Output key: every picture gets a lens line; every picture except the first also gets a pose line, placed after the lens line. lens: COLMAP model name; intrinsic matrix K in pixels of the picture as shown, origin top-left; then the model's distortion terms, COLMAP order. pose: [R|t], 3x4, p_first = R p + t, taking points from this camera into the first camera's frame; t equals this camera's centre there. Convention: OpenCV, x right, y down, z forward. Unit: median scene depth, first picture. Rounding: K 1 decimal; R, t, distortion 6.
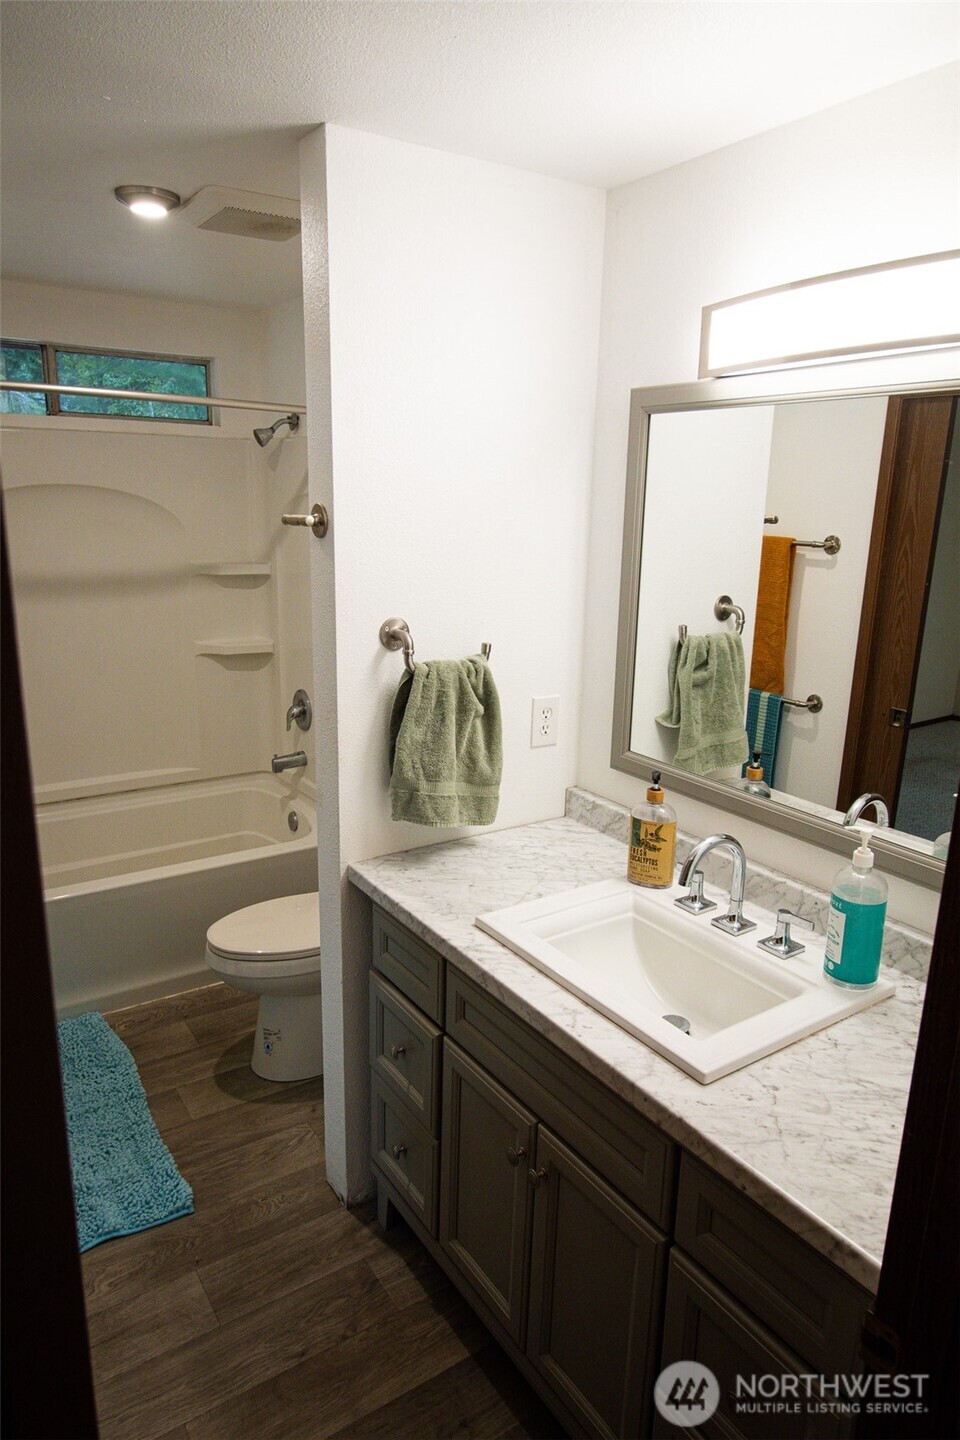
lens RADIAL K [[892.1, 0, 459.5], [0, 892.1, 719.7], [0, 0, 1]] dist [0.005062, -0.003035]
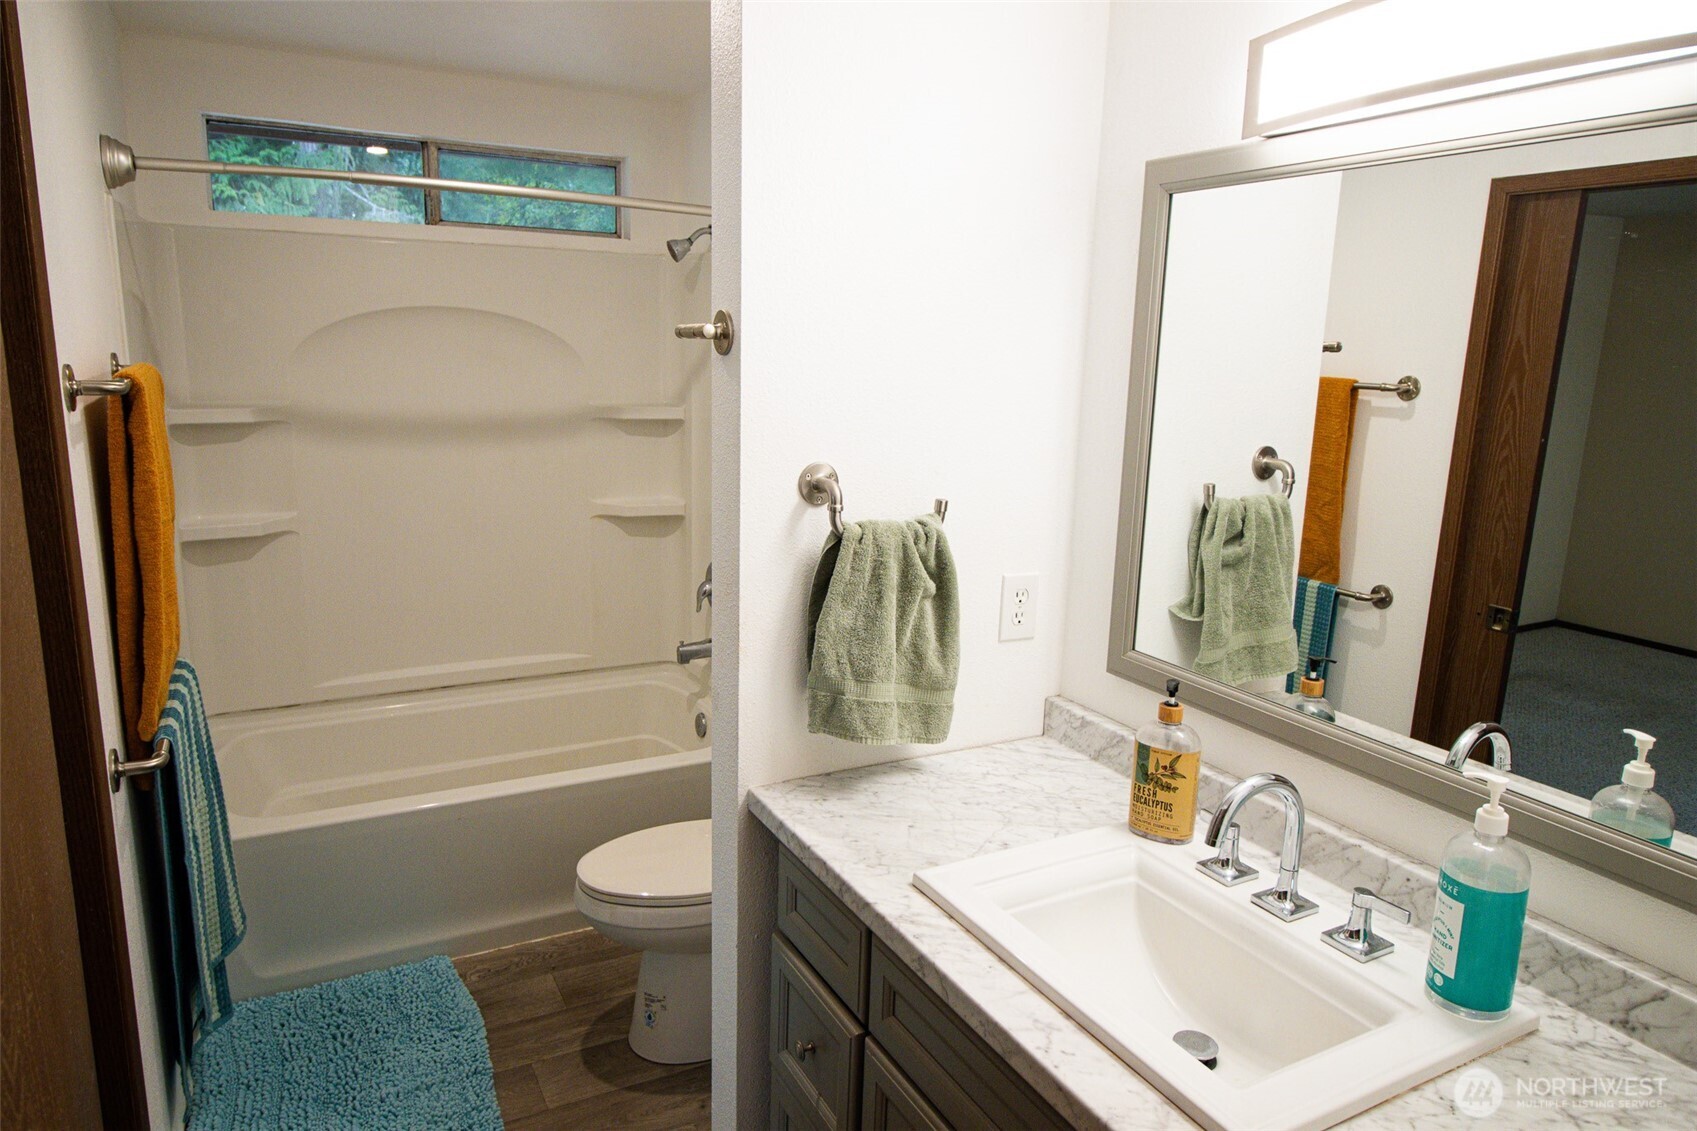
lens RADIAL K [[1051.4, 0, 829.1], [0, 1051.4, 565.0], [0, 0, 1]] dist [0.005062, -0.003035]
pose [[0.995712, 0.026200, -0.088717, 0.016698], [-0.029739, 0.998804, -0.038802, 0.006490], [0.087594, 0.041274, 0.995301, 0.121032]]
